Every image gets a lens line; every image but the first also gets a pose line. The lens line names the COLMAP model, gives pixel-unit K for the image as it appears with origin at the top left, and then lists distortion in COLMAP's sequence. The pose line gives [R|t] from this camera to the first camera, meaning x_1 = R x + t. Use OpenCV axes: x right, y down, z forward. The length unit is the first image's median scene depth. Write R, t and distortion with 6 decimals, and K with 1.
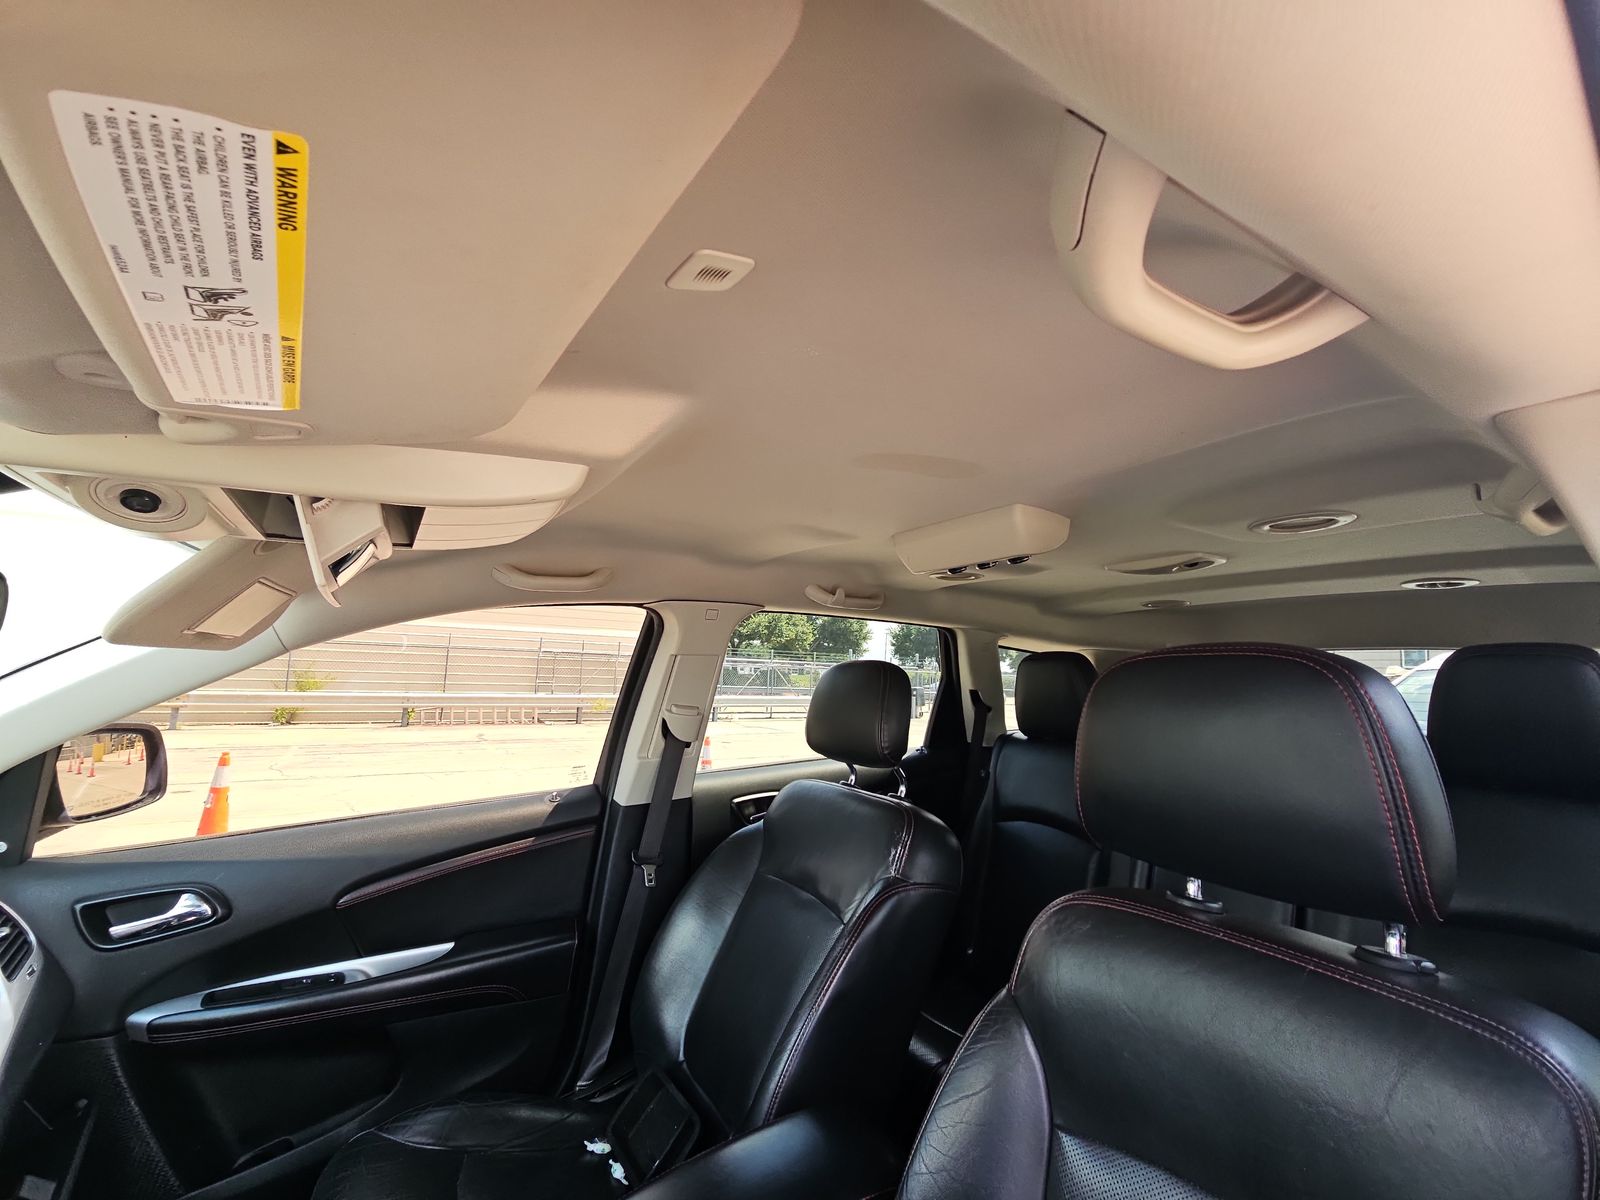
lens RADIAL K [[643.0, 0, 793.3], [0, 643.0, 603.1], [0, 0, 1]] dist [0.021251, -0.013722]
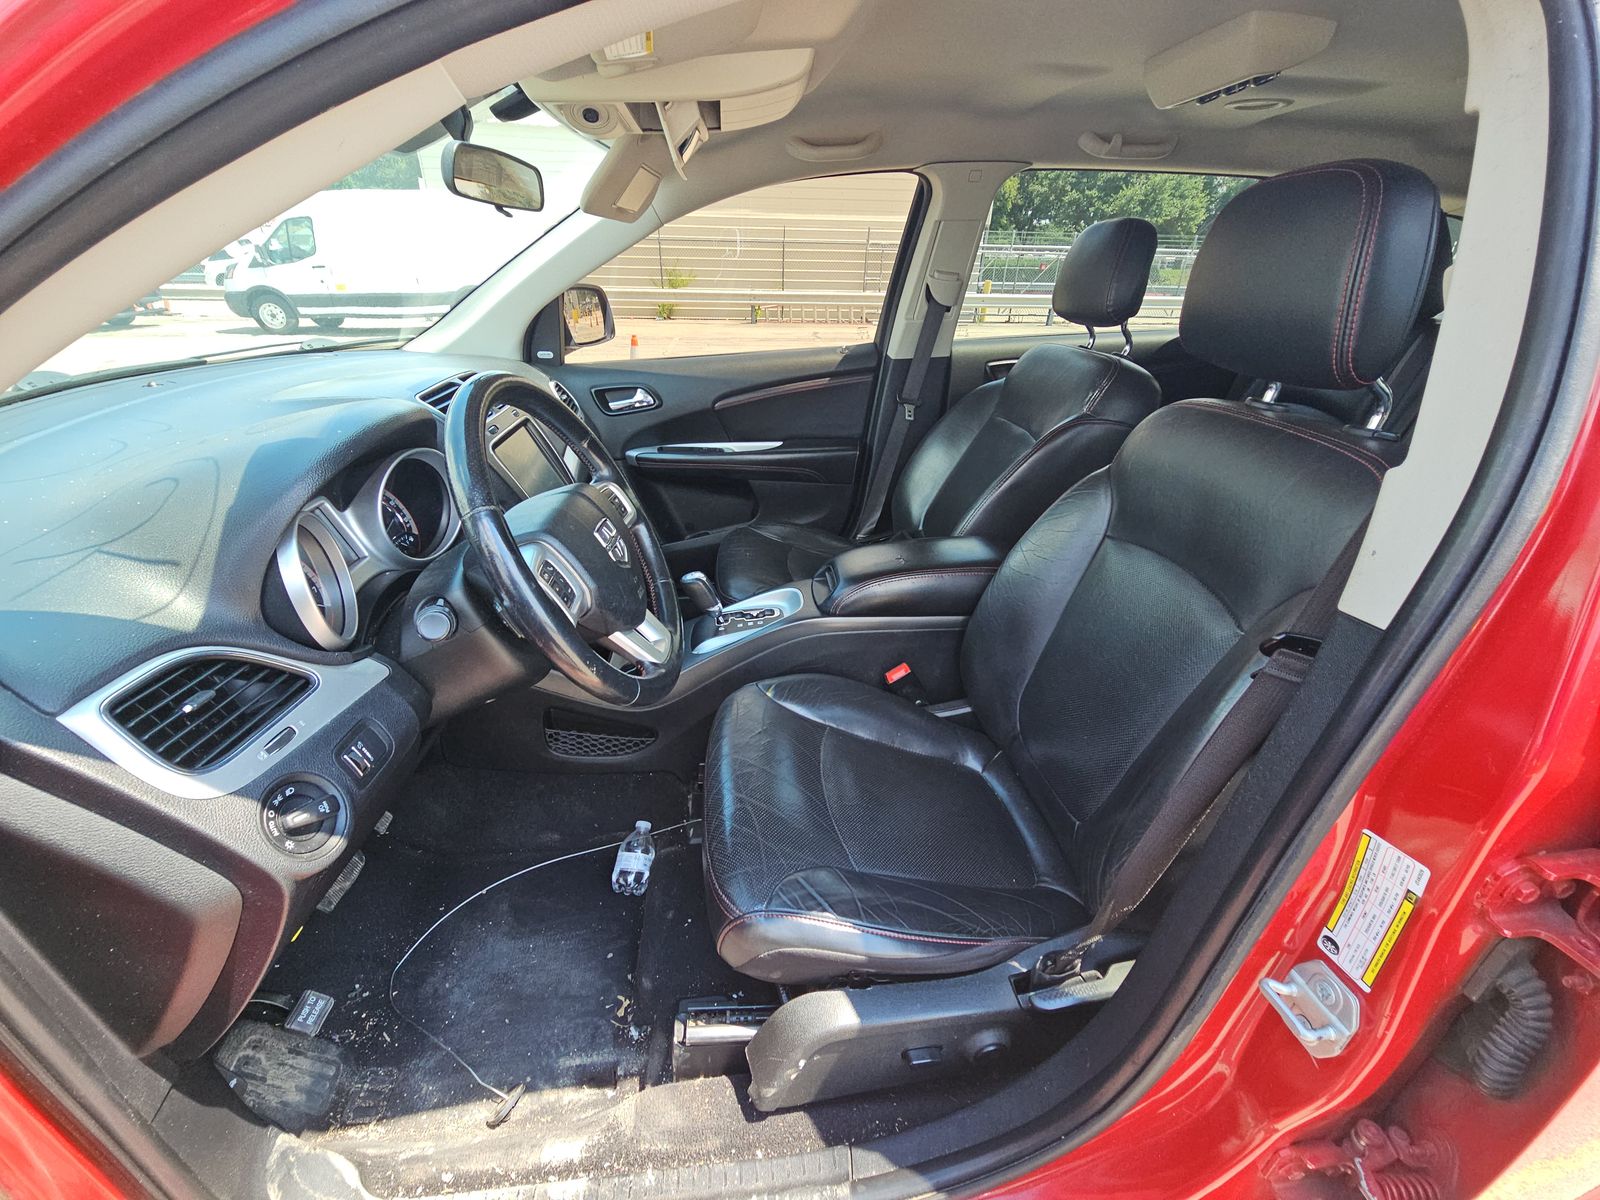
lens RADIAL K [[663.5, 0, 800.0], [0, 663.5, 600.0], [0, 0, 1]] dist [0.011583, -0.014471]
pose [[0.889940, 0.191532, -0.413910, 0.230273], [0.060056, 0.850428, 0.522652, 0.025156], [0.452106, -0.489987, 0.745327, -0.327184]]
